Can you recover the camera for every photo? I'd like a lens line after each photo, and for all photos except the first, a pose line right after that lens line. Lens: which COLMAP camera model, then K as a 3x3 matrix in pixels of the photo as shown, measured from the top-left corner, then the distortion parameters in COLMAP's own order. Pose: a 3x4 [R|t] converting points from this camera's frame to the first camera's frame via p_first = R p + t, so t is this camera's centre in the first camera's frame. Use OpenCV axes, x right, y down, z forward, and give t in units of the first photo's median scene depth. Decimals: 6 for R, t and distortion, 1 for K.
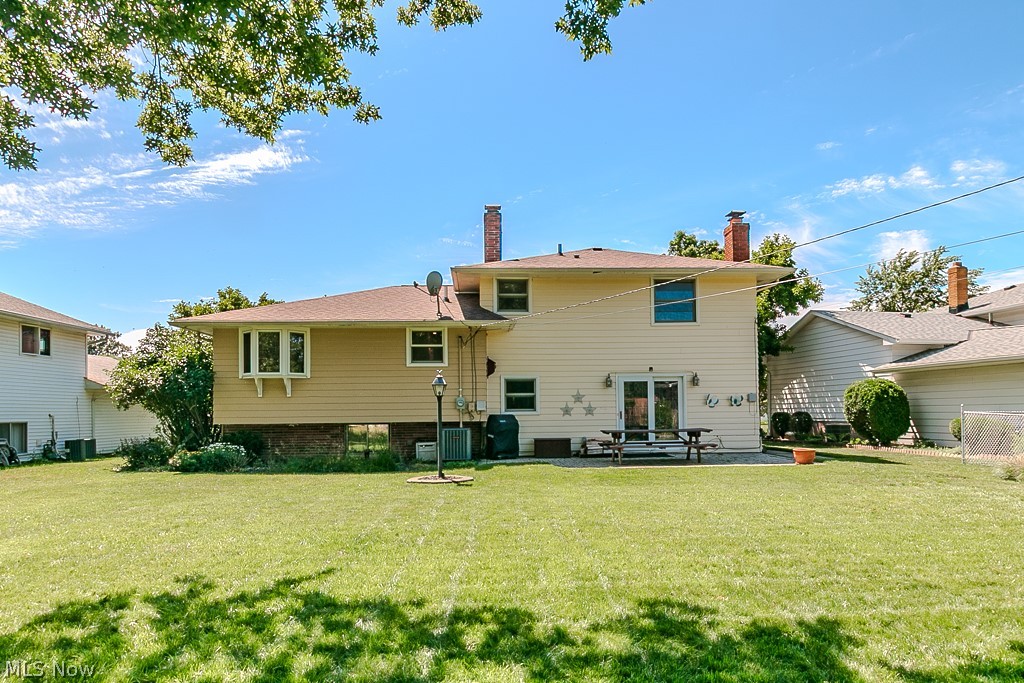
lens RADIAL K [[608.5, 0, 511.2], [0, 608.5, 406.1], [0, 0, 1]] dist [0.001701, 0.000026]
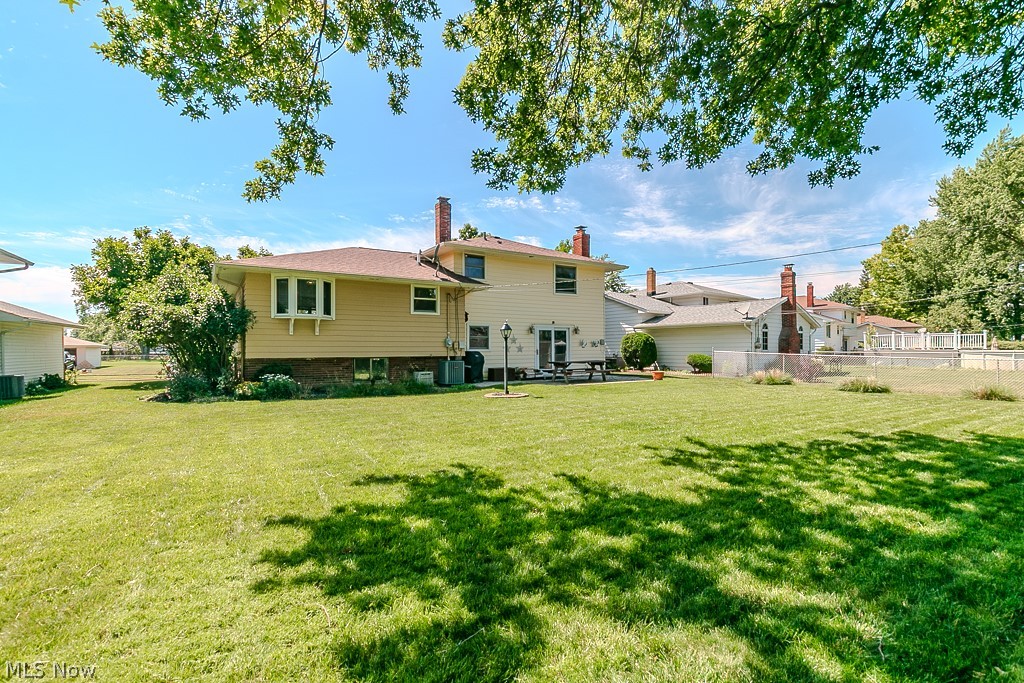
lens RADIAL K [[461.6, 0, 510.7], [0, 461.6, 357.6], [0, 0, 1]] dist [-0.000782, 0.000006]
pose [[0.869945, -0.001146, 0.493147, -0.451708], [-0.010178, 0.999743, 0.020278, 0.006113], [-0.493044, -0.022660, 0.869709, 0.025956]]
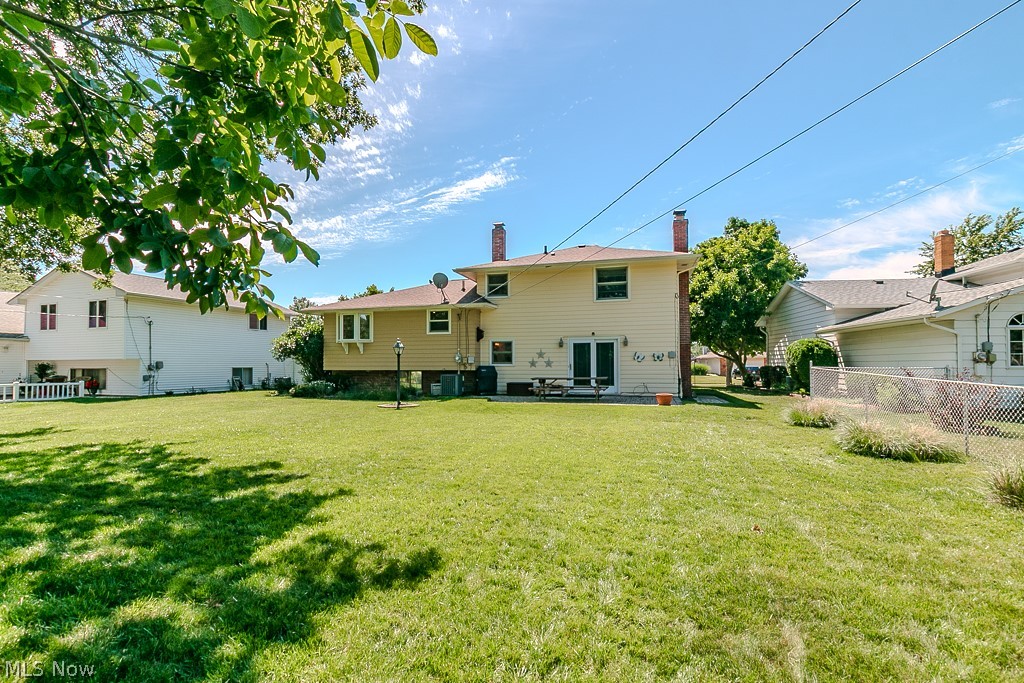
lens RADIAL K [[461.6, 0, 510.7], [0, 461.6, 357.6], [0, 0, 1]] dist [-0.000782, 0.000006]
pose [[0.947678, 0.004356, -0.319199, 0.390687], [-0.004665, 0.999989, -0.000203, -0.006087], [0.319194, 0.001681, 0.947688, -0.051739]]
